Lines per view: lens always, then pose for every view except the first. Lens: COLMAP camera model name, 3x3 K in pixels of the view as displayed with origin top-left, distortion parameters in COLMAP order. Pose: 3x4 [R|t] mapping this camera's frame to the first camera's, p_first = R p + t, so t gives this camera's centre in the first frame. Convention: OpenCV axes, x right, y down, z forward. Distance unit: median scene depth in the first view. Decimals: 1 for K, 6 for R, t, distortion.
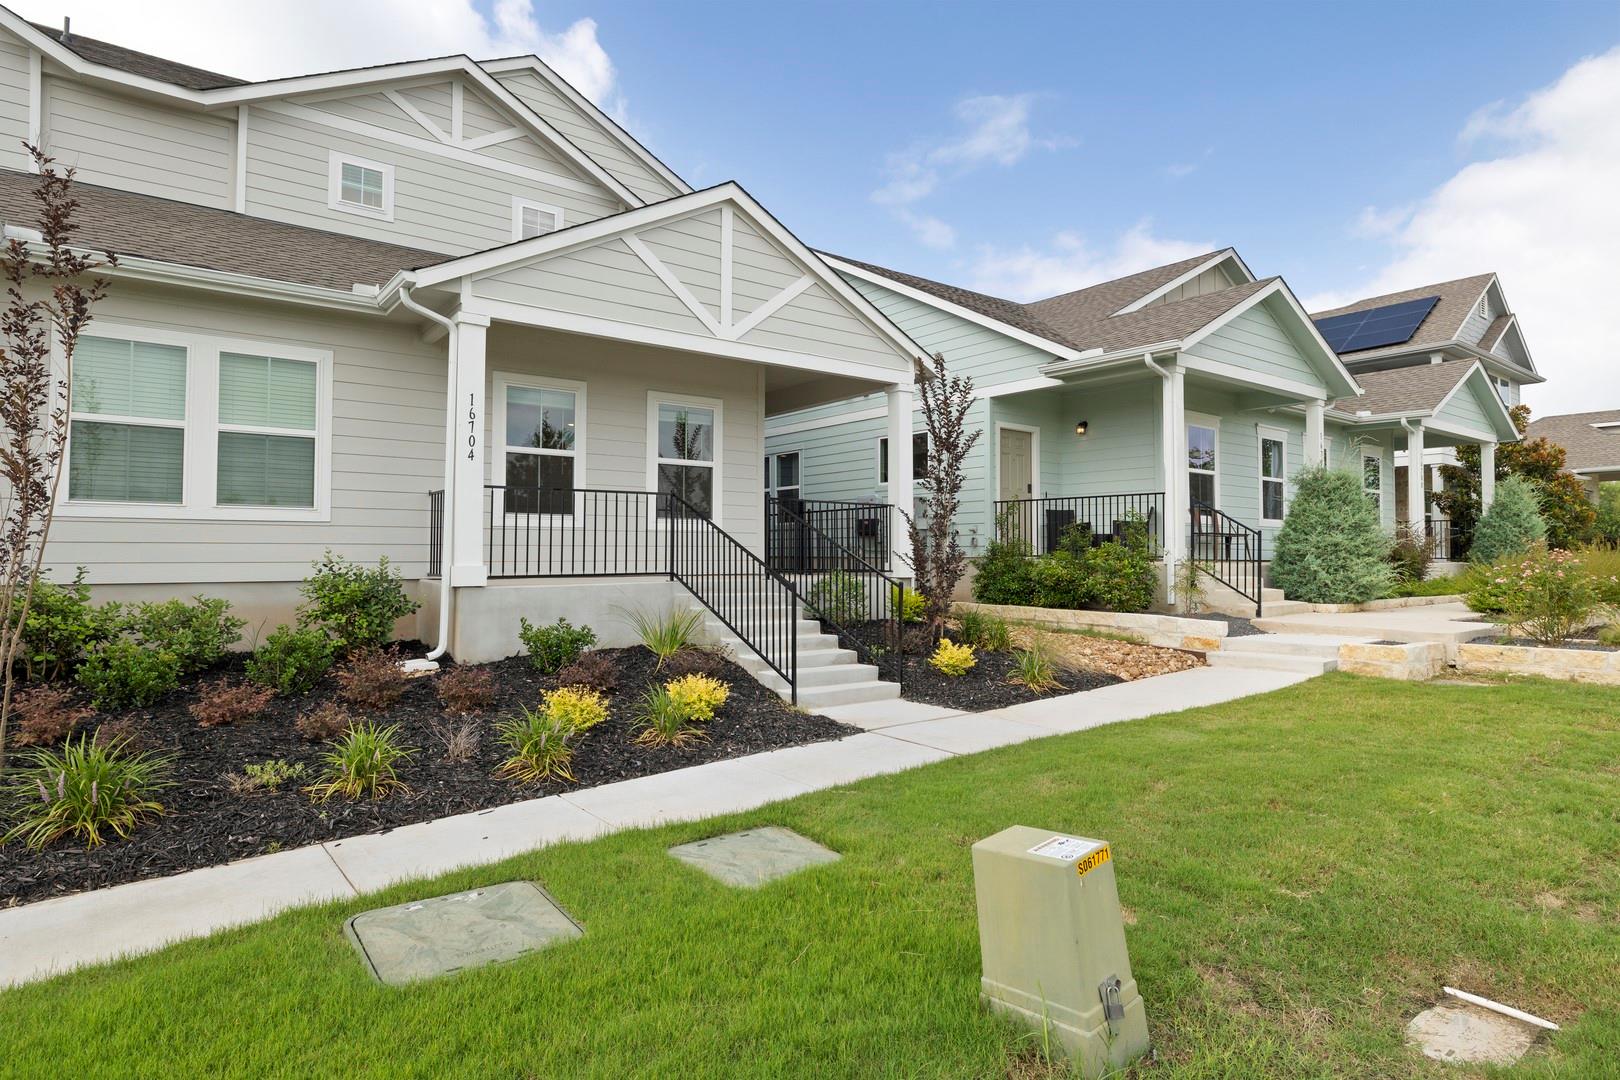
lens RADIAL K [[887.4, 0, 802.1], [0, 887.4, 538.0], [0, 0, 1]] dist [0.000756, 0.003078]
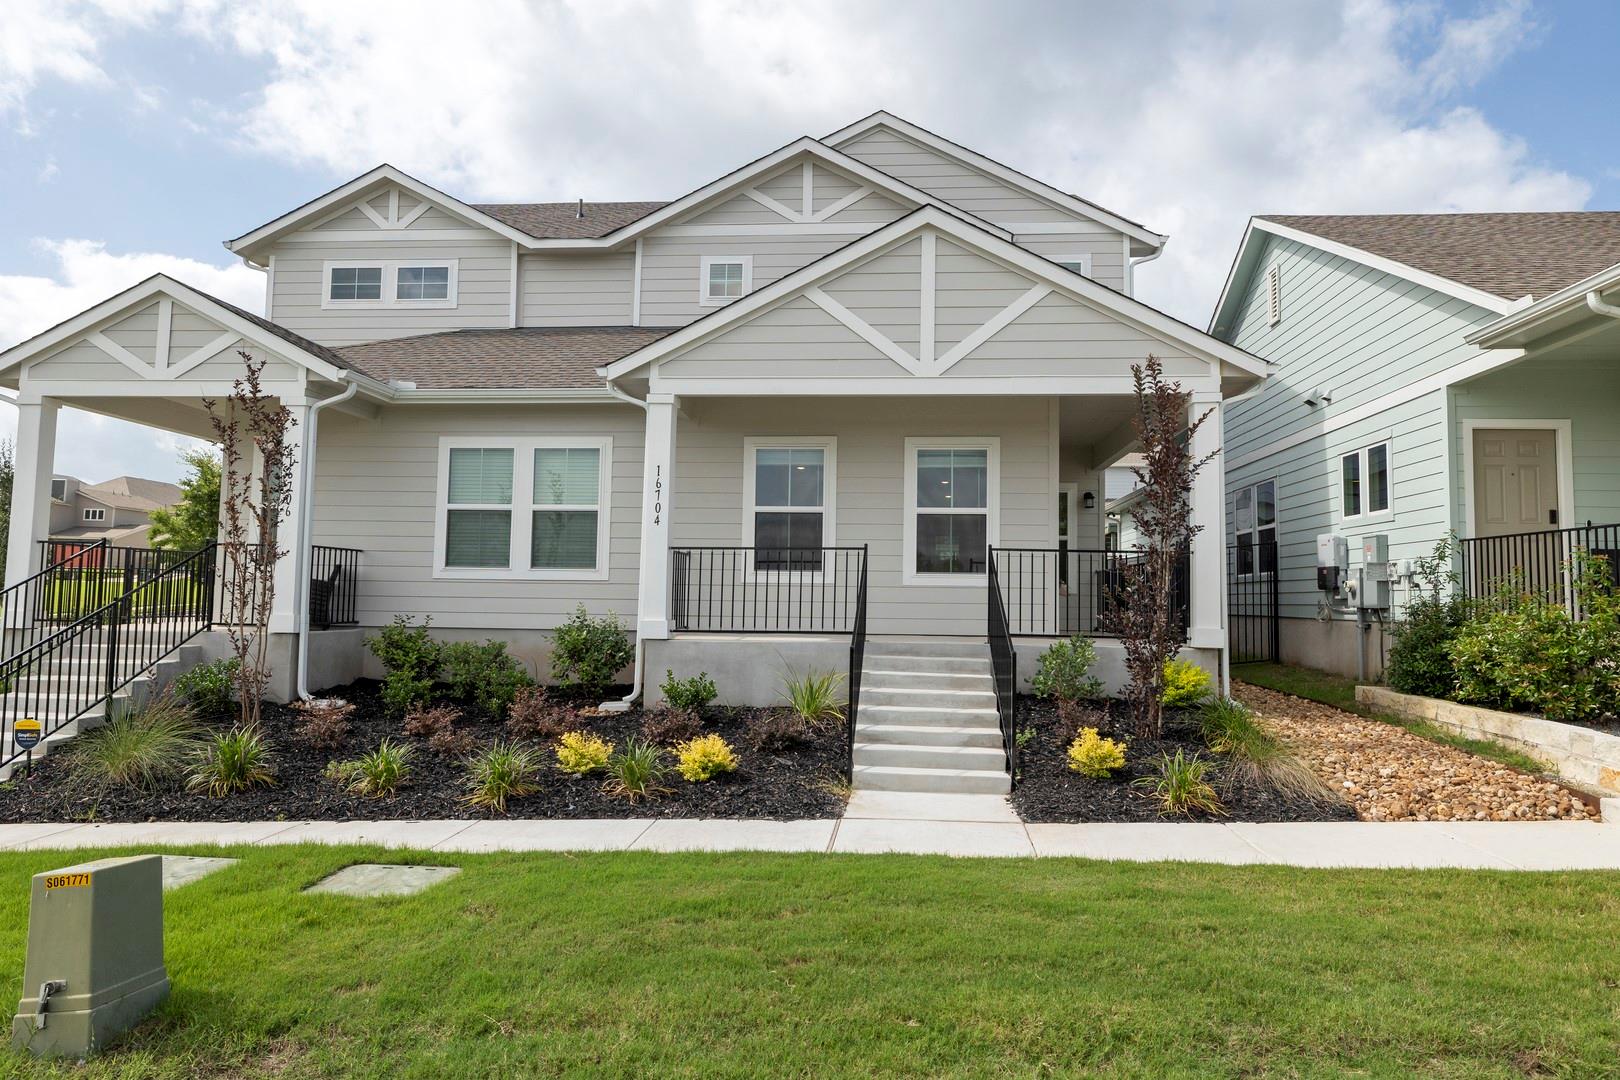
lens RADIAL K [[1043.7, 0, 810.6], [0, 1043.7, 538.6], [0, 0, 1]] dist [0.000421, 0.003257]
pose [[0.743366, -0.037647, -0.667825, 0.535551], [-0.001410, 0.998324, -0.057848, 0.005129], [0.668883, 0.043944, 0.742067, 0.131023]]
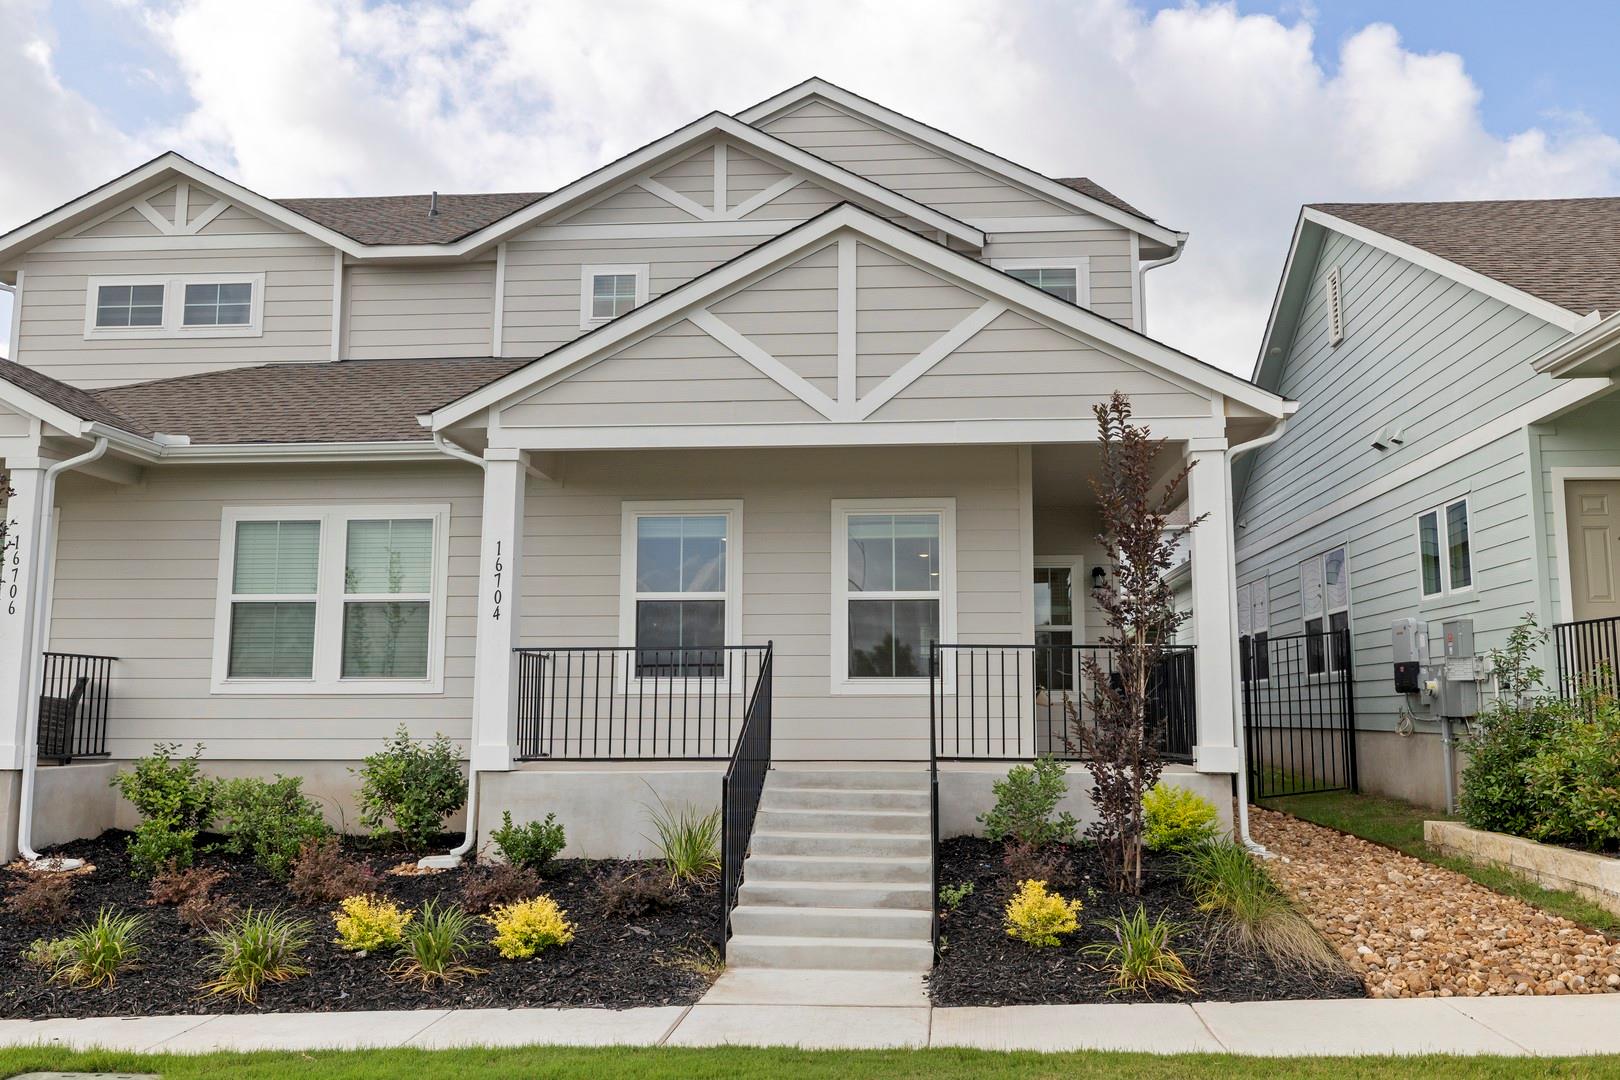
lens RADIAL K [[1423.0, 0, 805.9], [0, 1423.0, 533.8], [0, 0, 1]] dist [0.004277, 0.002402]
pose [[0.745595, -0.092516, -0.659946, 0.624303], [0.011978, 0.992017, -0.125535, 0.005491], [0.666292, 0.085693, 0.740751, 0.152555]]
